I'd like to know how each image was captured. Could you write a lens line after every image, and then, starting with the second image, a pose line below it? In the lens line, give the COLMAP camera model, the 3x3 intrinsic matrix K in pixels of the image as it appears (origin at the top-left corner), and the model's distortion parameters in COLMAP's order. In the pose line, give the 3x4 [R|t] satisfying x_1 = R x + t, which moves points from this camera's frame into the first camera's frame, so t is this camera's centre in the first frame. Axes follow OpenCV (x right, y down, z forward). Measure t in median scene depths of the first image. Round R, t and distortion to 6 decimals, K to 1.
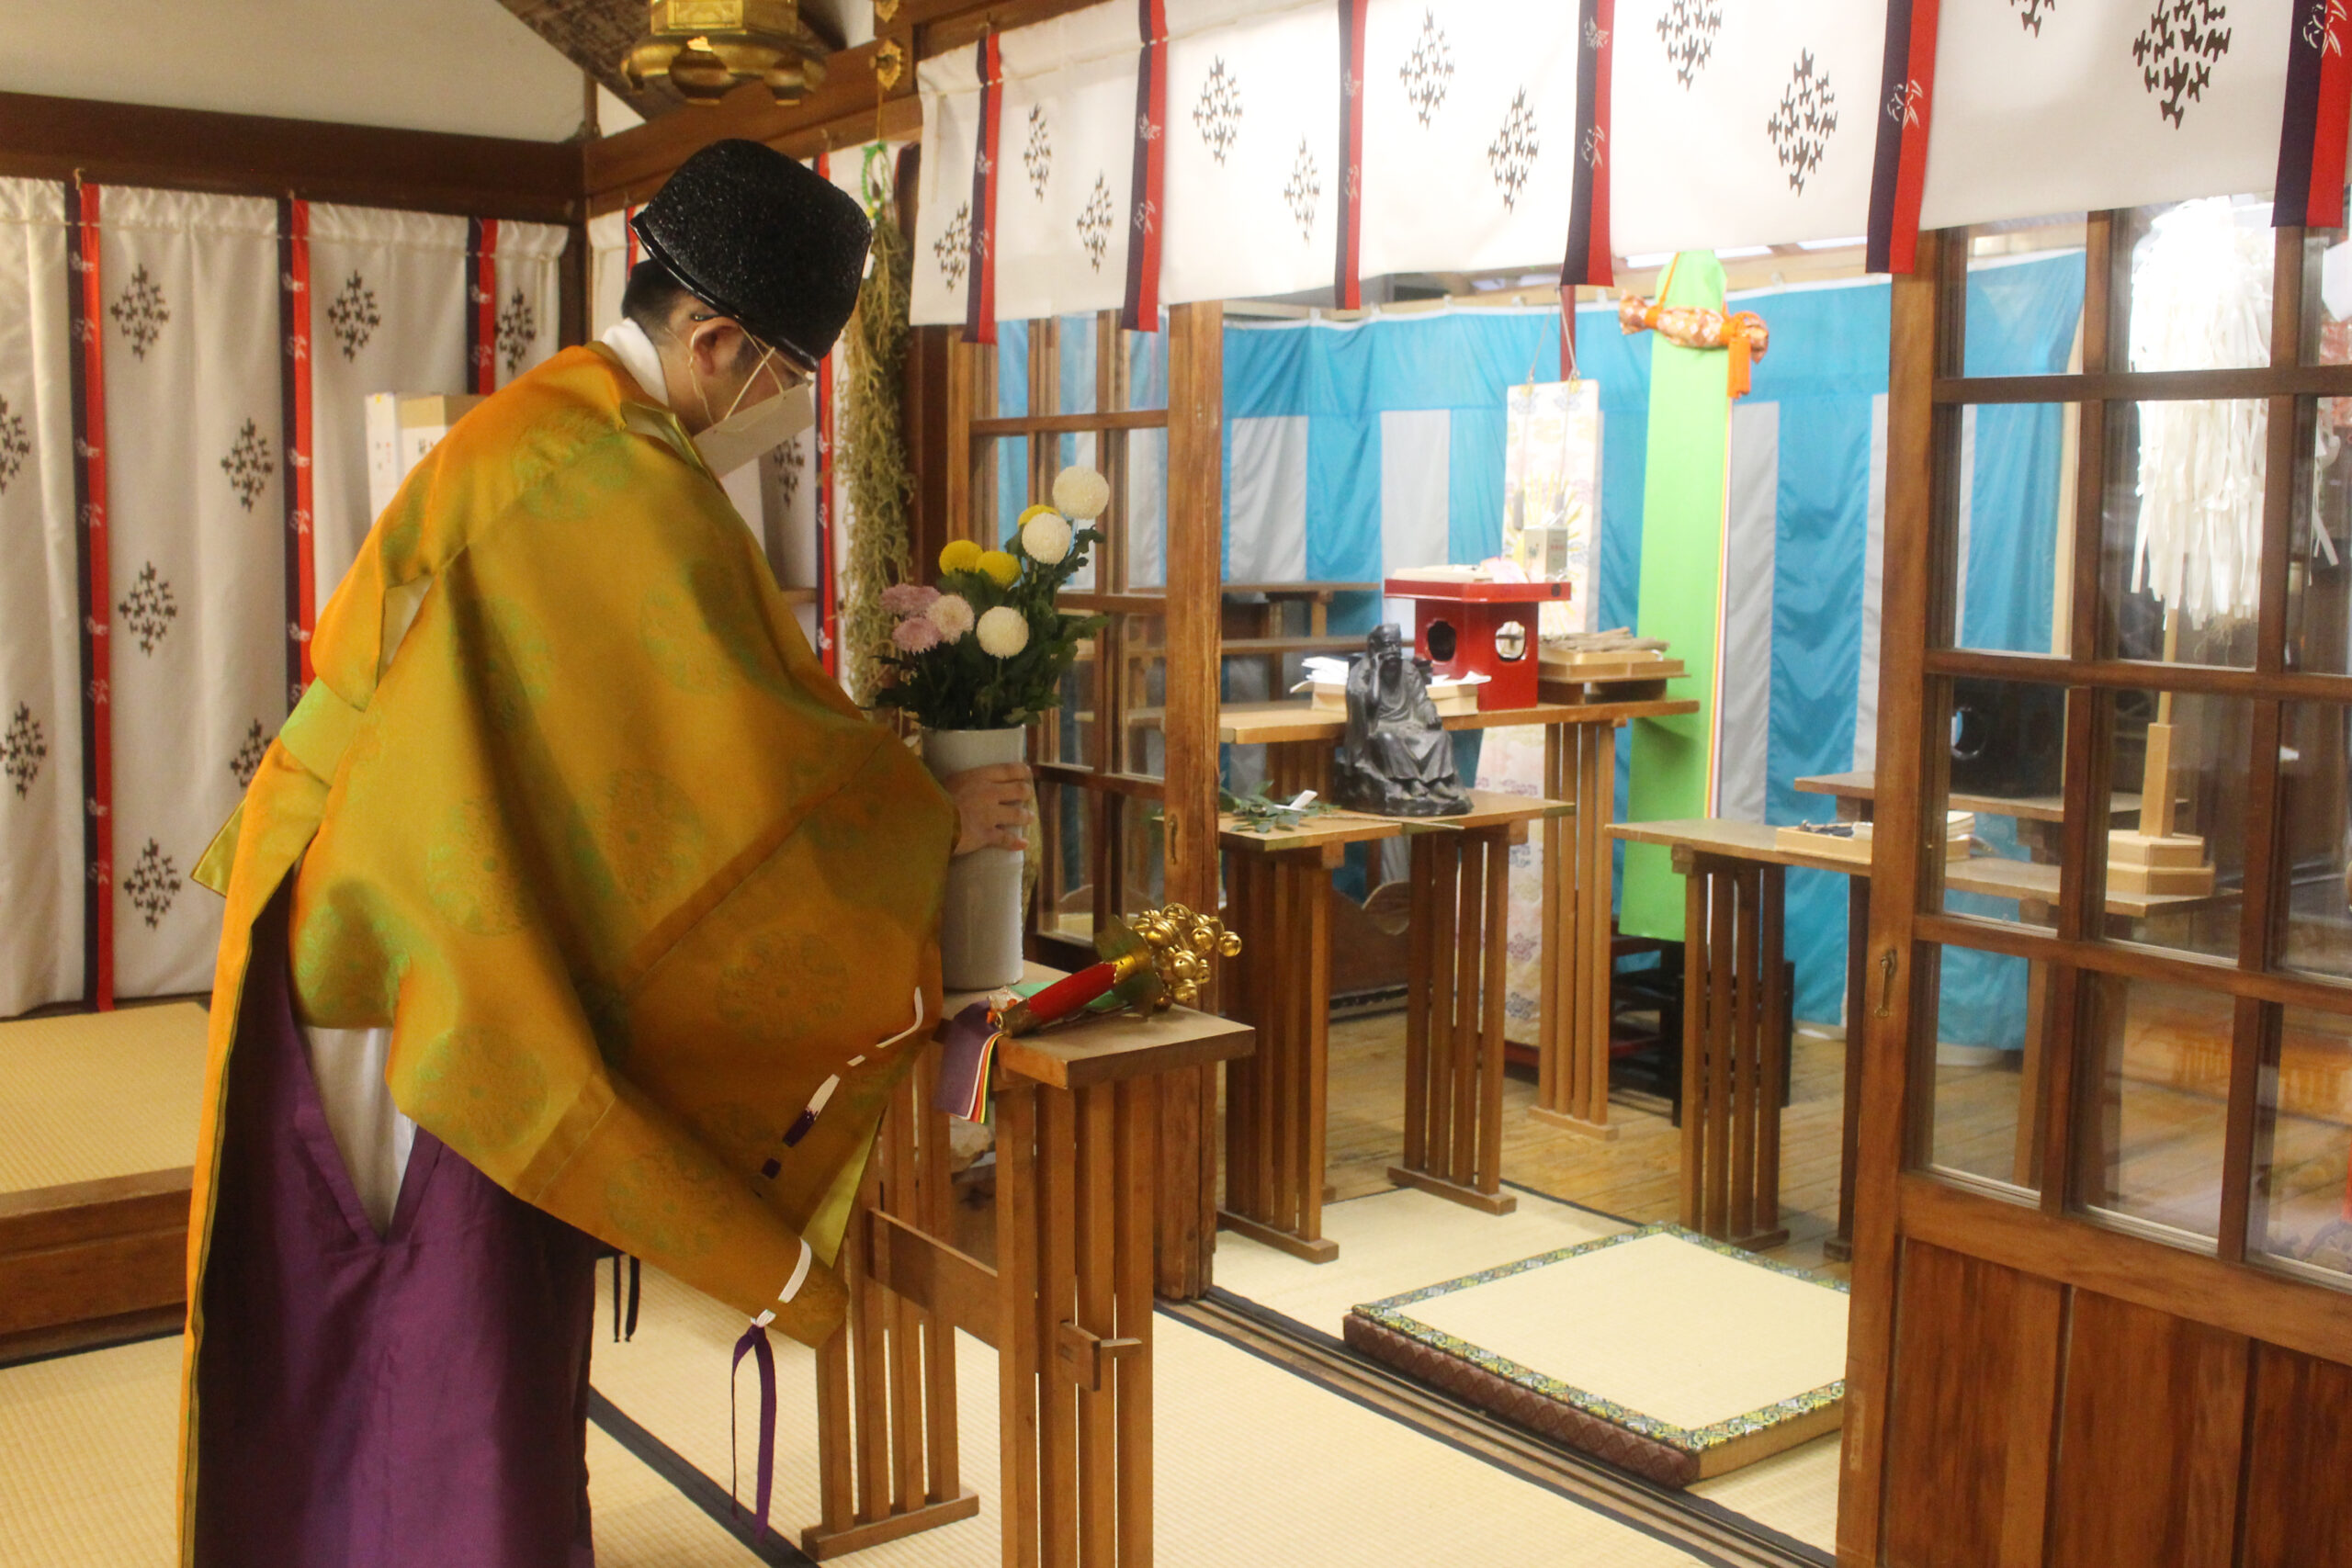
lens RADIAL K [[2327.4, 0, 1219.0], [0, 2327.4, 771.2], [0, 0, 1]] dist [-0.153509, 0.142193]
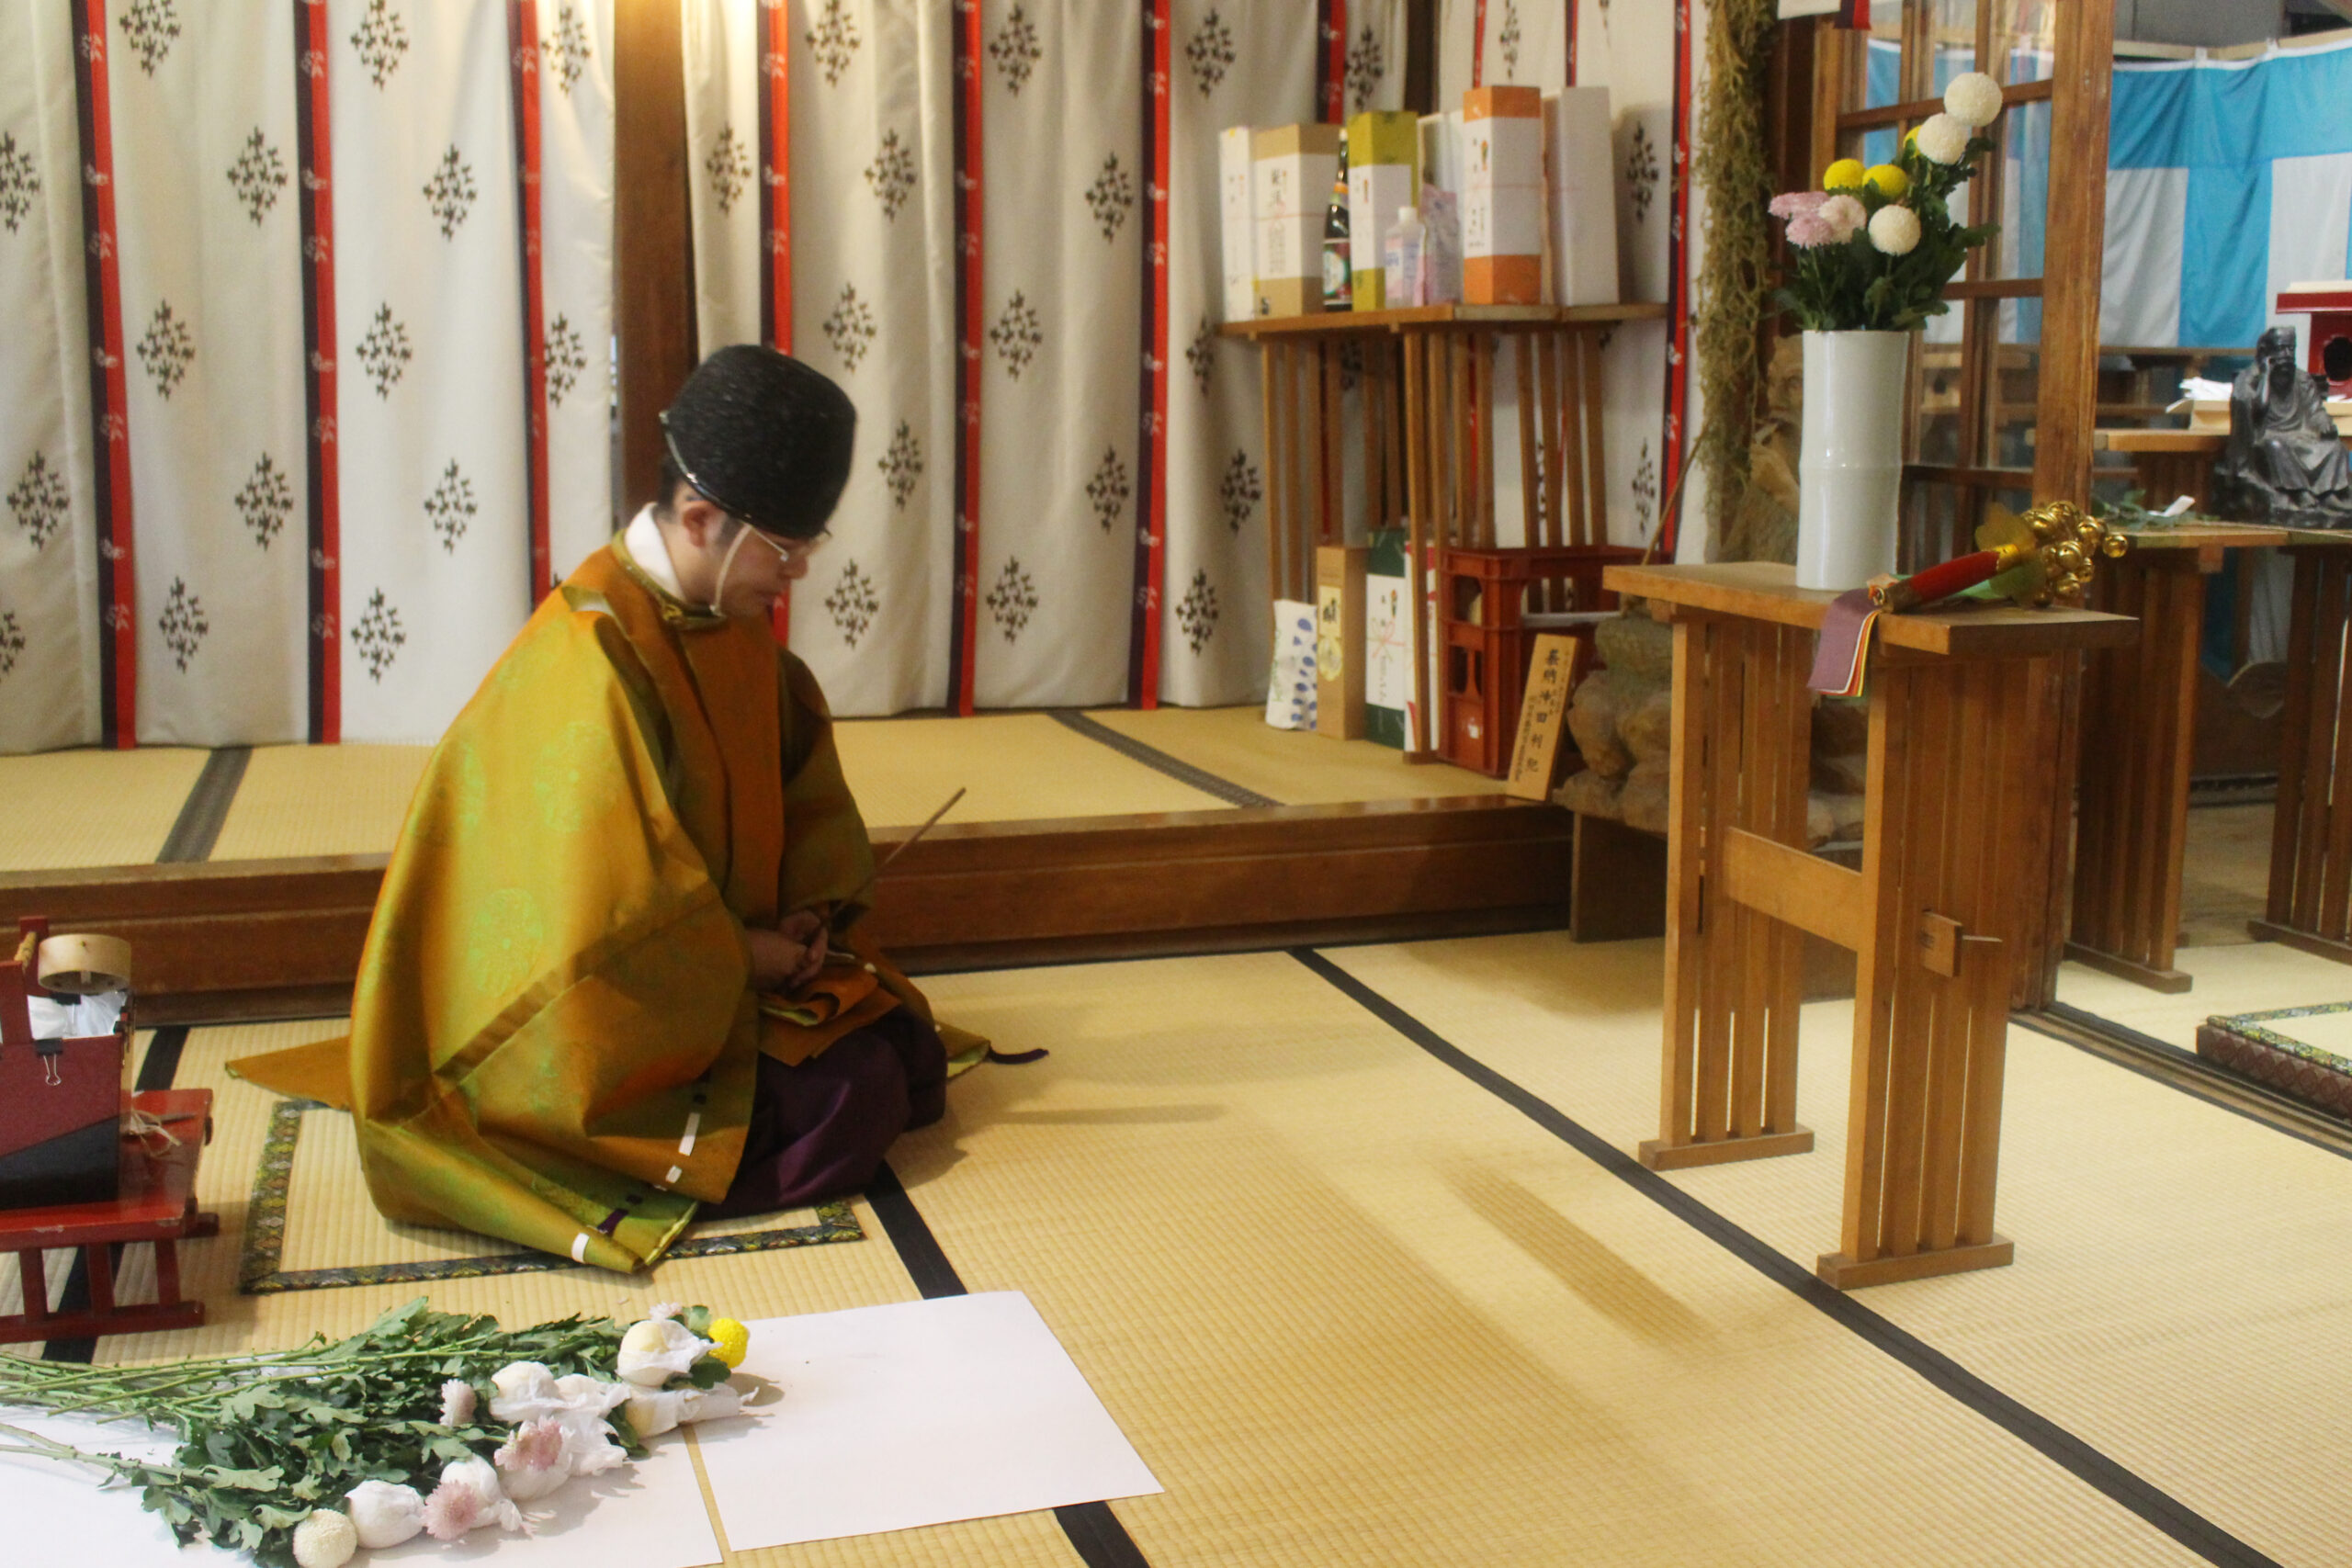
lens RADIAL K [[2461.7, 0, 1194.4], [0, 2461.7, 826.6], [0, 0, 1]] dist [-0.142483, 0.127983]
pose [[0.943281, 0.054011, -0.327574, -0.012358], [-0.031025, 0.996701, 0.074997, 0.072109], [0.330544, -0.060580, 0.941844, -0.057741]]
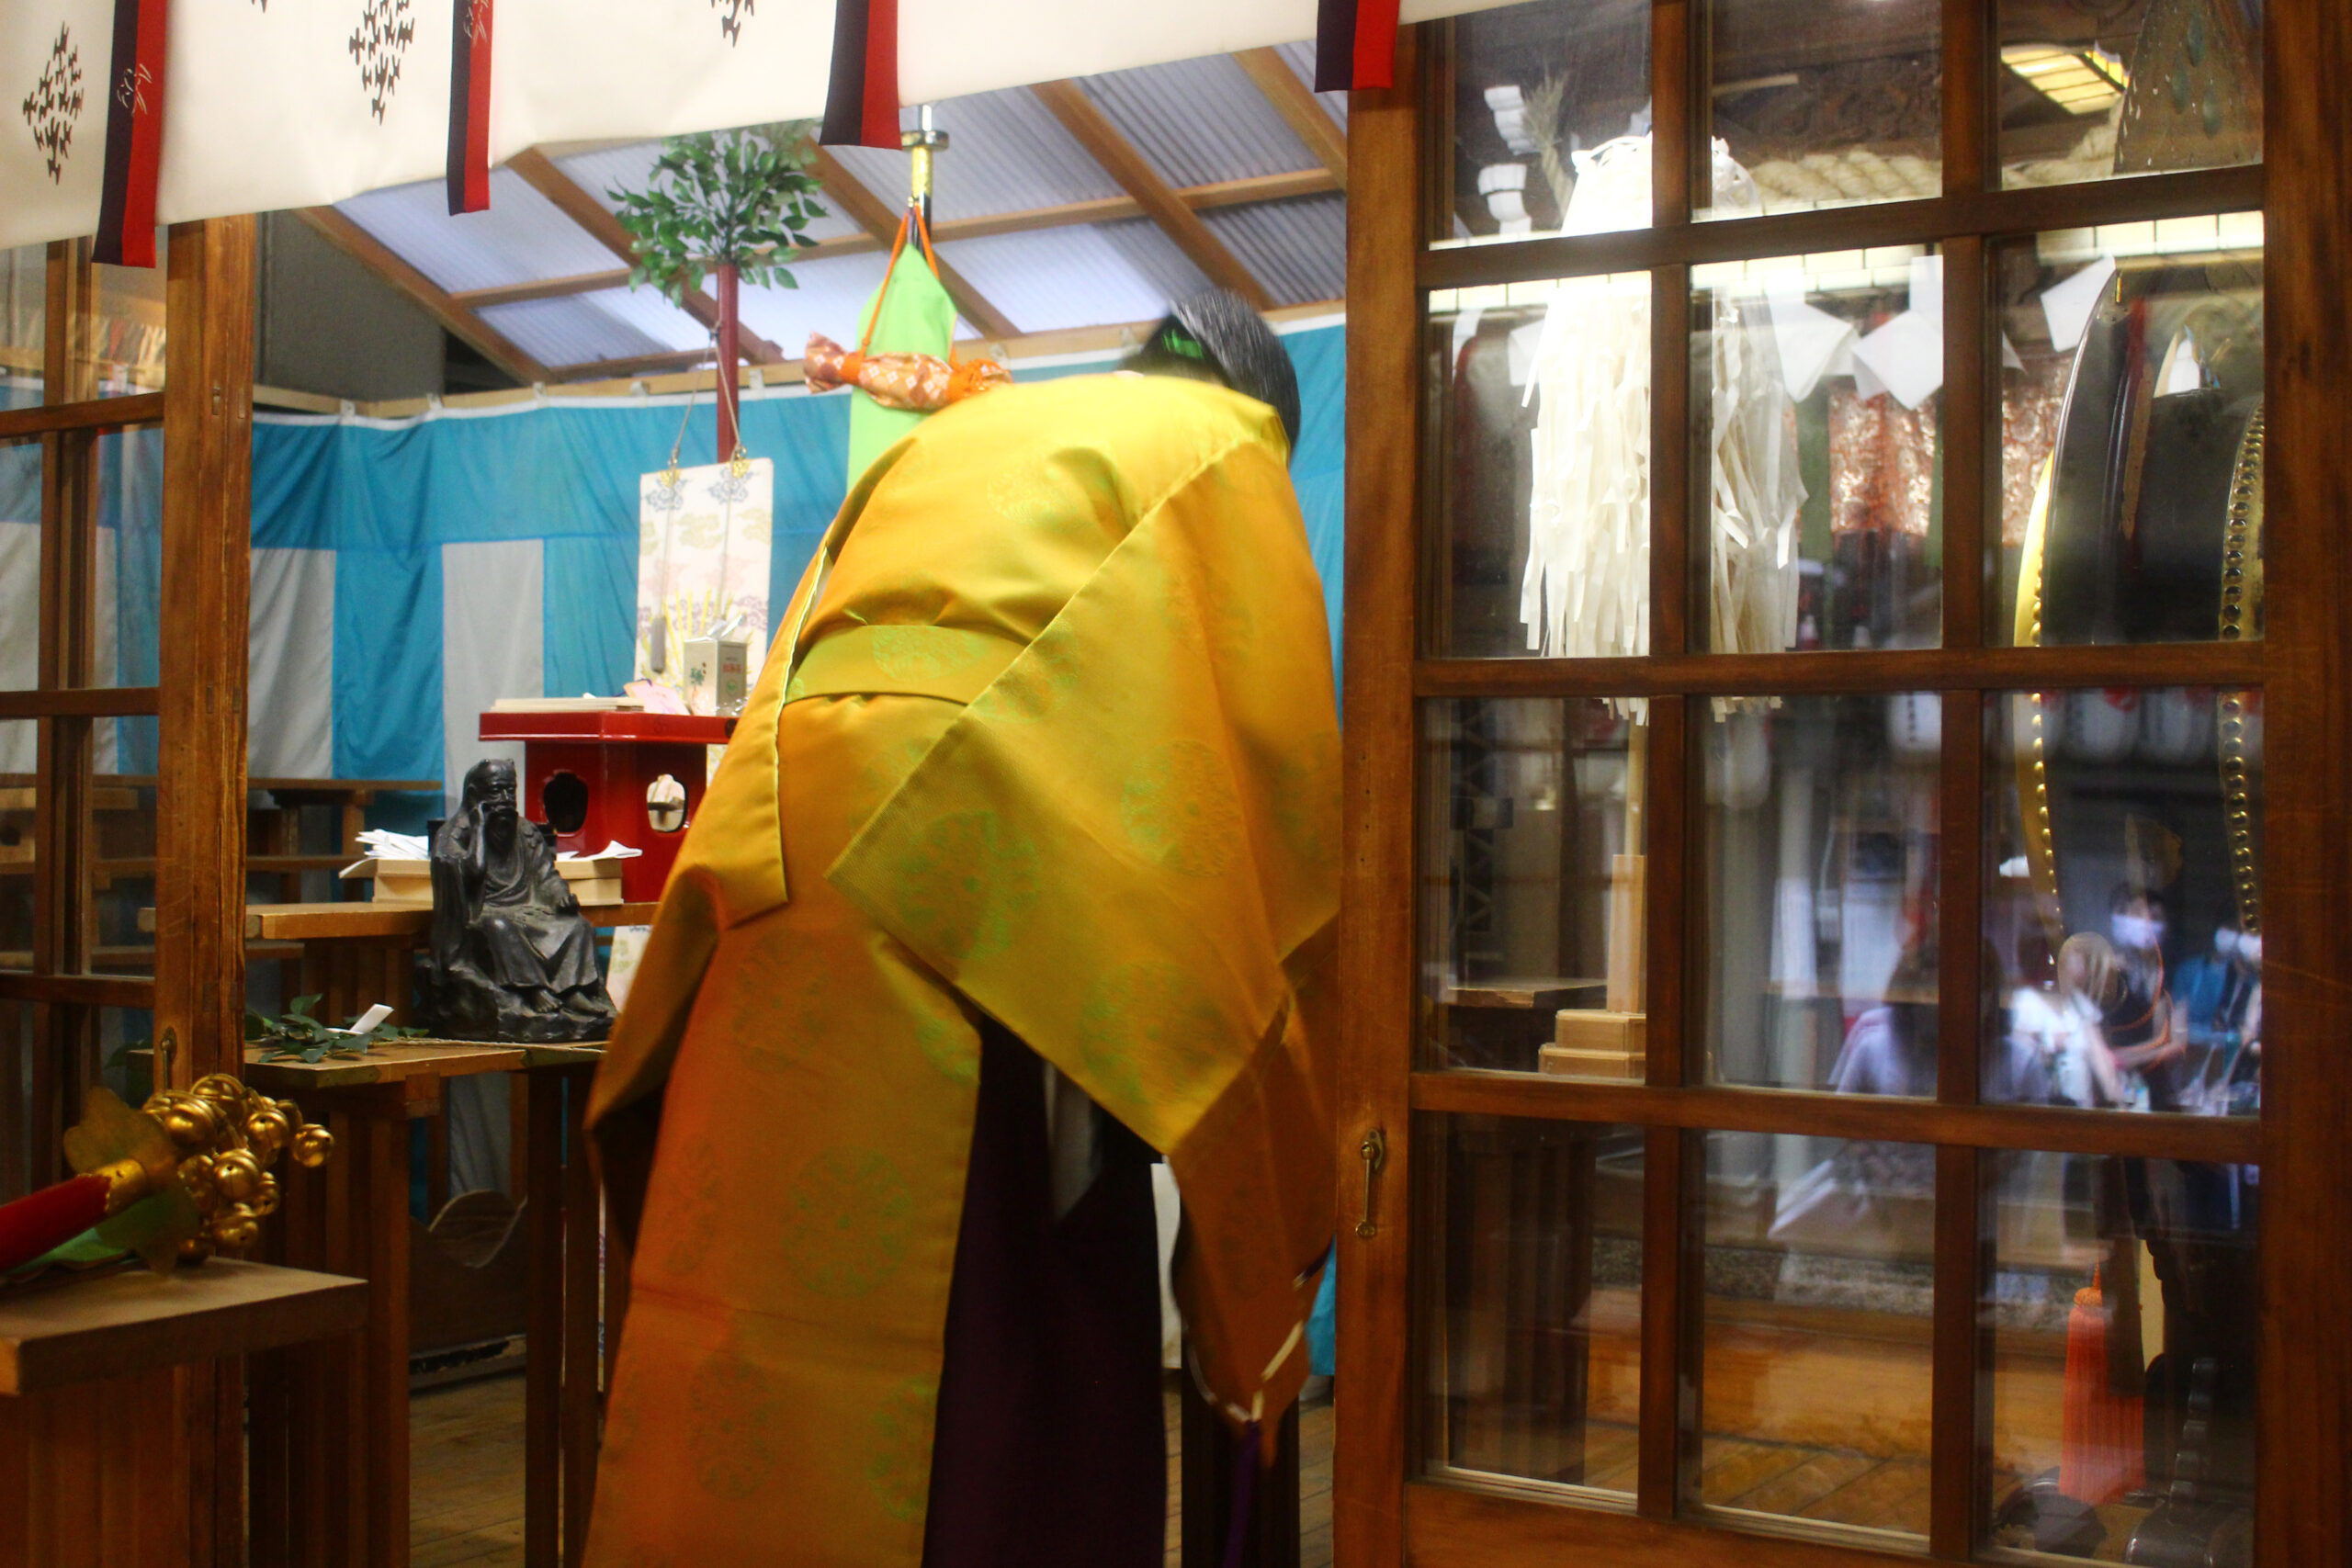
lens RADIAL K [[2894.6, 0, 1205.7], [0, 2894.6, 794.8], [0, 0, 1]] dist [-0.096174, 0.024525]
pose [[0.939949, 0.003155, 0.341300, -0.016594], [0.036453, 0.993310, -0.109575, 0.041378], [-0.339363, 0.115436, 0.933546, 0.144745]]
